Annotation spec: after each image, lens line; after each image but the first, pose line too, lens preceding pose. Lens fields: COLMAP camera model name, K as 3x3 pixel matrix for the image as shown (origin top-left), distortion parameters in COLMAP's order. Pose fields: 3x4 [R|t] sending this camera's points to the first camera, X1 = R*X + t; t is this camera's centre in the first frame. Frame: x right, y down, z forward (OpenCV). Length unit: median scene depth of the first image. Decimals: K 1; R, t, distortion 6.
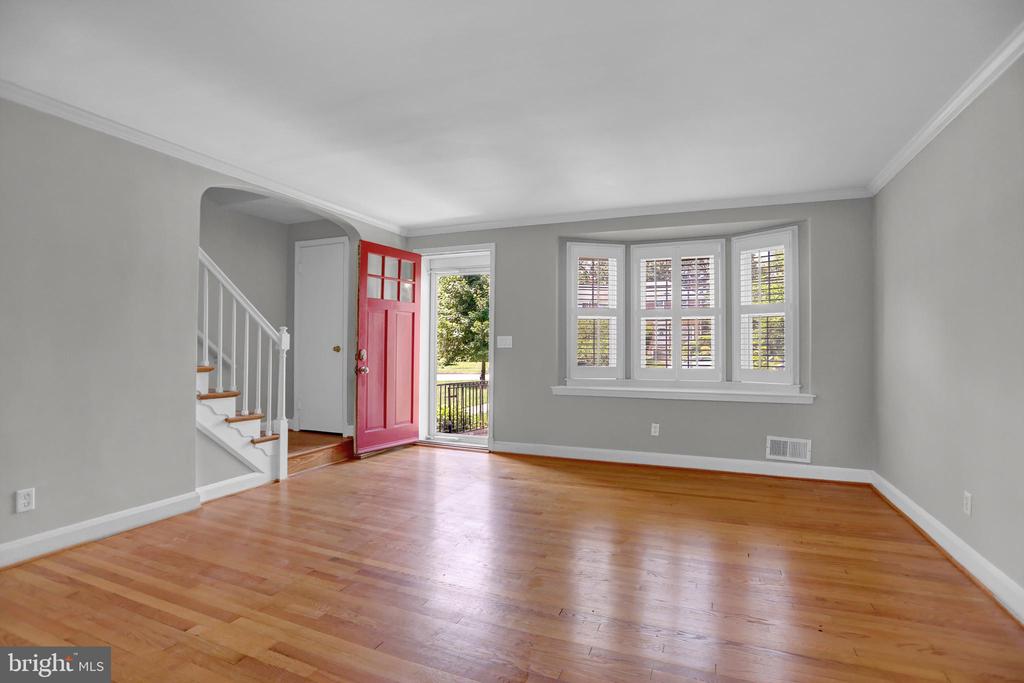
lens RADIAL K [[495.6, 0, 509.7], [0, 495.6, 342.3], [0, 0, 1]] dist [-0.051863, 0.011272]
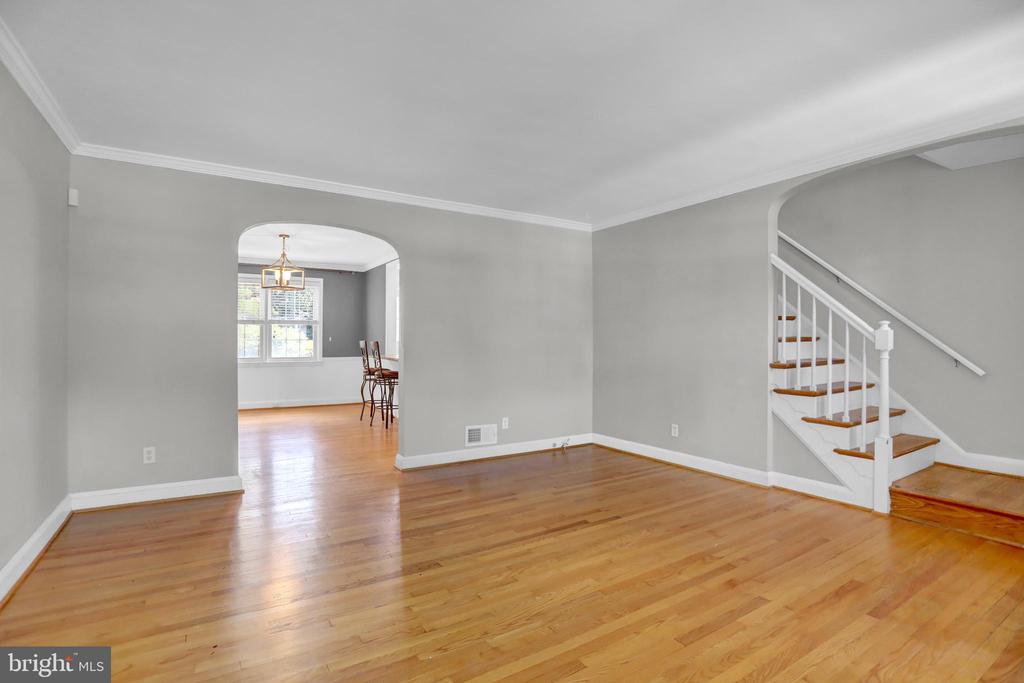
lens RADIAL K [[495.6, 0, 513.6], [0, 495.6, 337.3], [0, 0, 1]] dist [-0.051863, 0.011272]
pose [[-0.569945, -0.009500, -0.821628, 0.618390], [0.004855, 0.999877, -0.014929, 0.004204], [0.821669, -0.012497, -0.569829, 1.133871]]
